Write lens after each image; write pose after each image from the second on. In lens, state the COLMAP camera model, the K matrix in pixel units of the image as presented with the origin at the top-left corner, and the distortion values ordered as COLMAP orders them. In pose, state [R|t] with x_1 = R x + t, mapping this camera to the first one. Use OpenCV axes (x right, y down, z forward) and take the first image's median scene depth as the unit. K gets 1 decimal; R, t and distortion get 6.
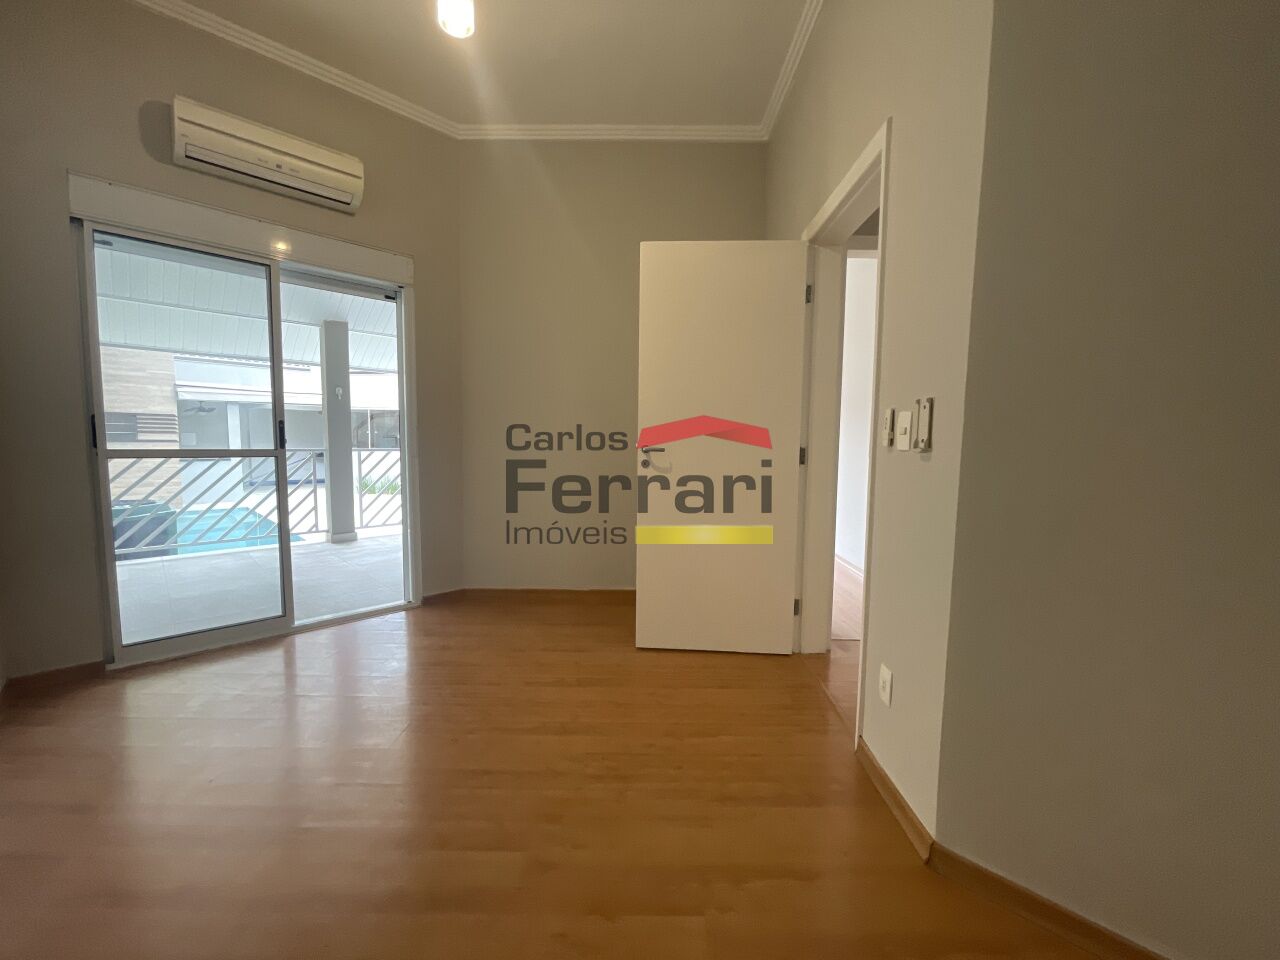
lens RADIAL K [[519.7, 0, 640.0], [0, 519.7, 480.0], [0, 0, 1]] dist [-0.000445, -0.000019]
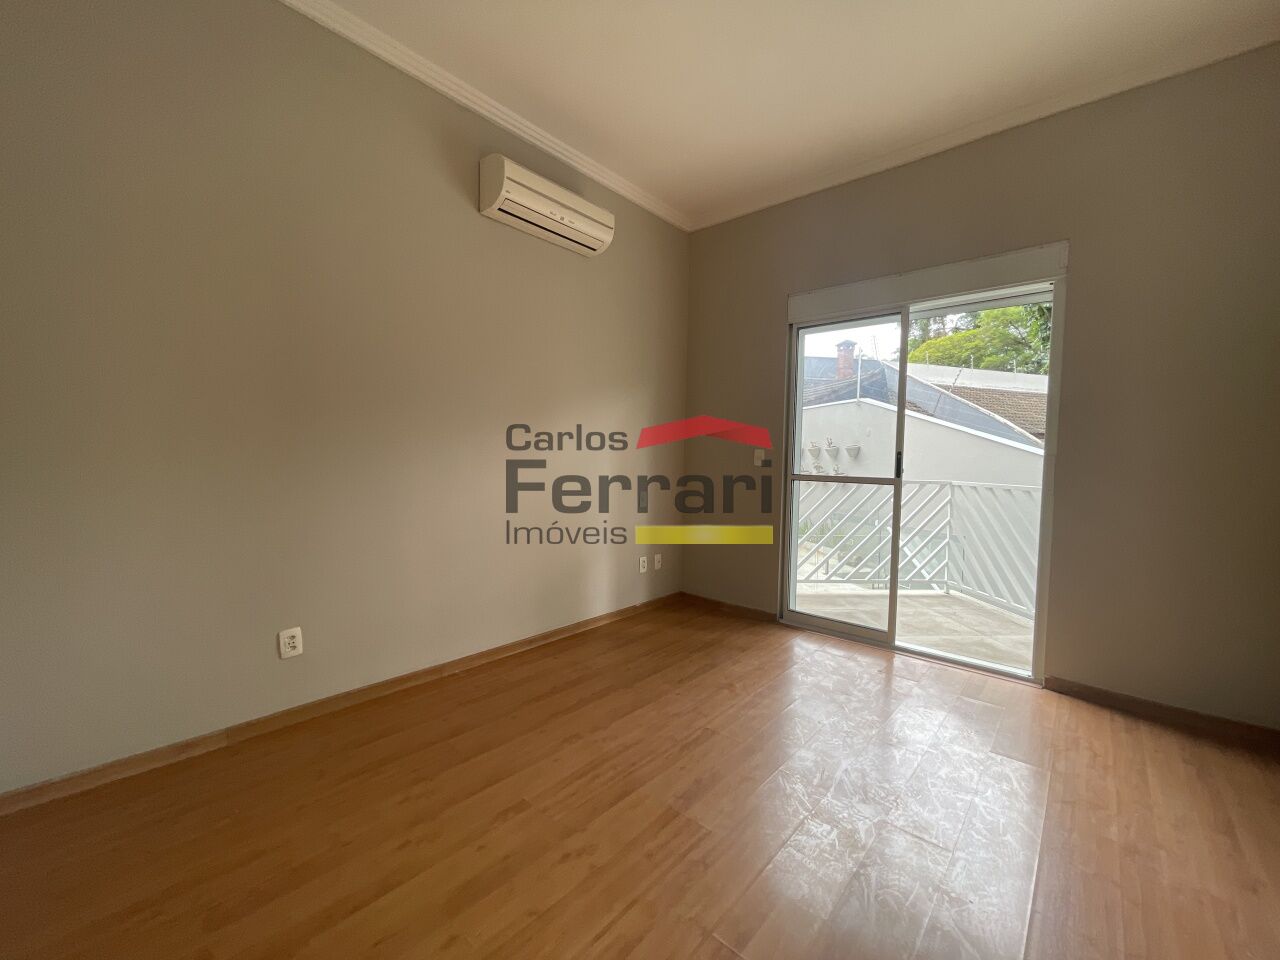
lens RADIAL K [[519.7, 0, 640.0], [0, 519.7, 480.0], [0, 0, 1]] dist [-0.000445, -0.000019]
pose [[0.078421, 0.033103, -0.996371, 0.355738], [-0.096505, 0.995007, 0.025462, -0.032162], [0.992238, 0.094158, 0.081224, 0.384147]]
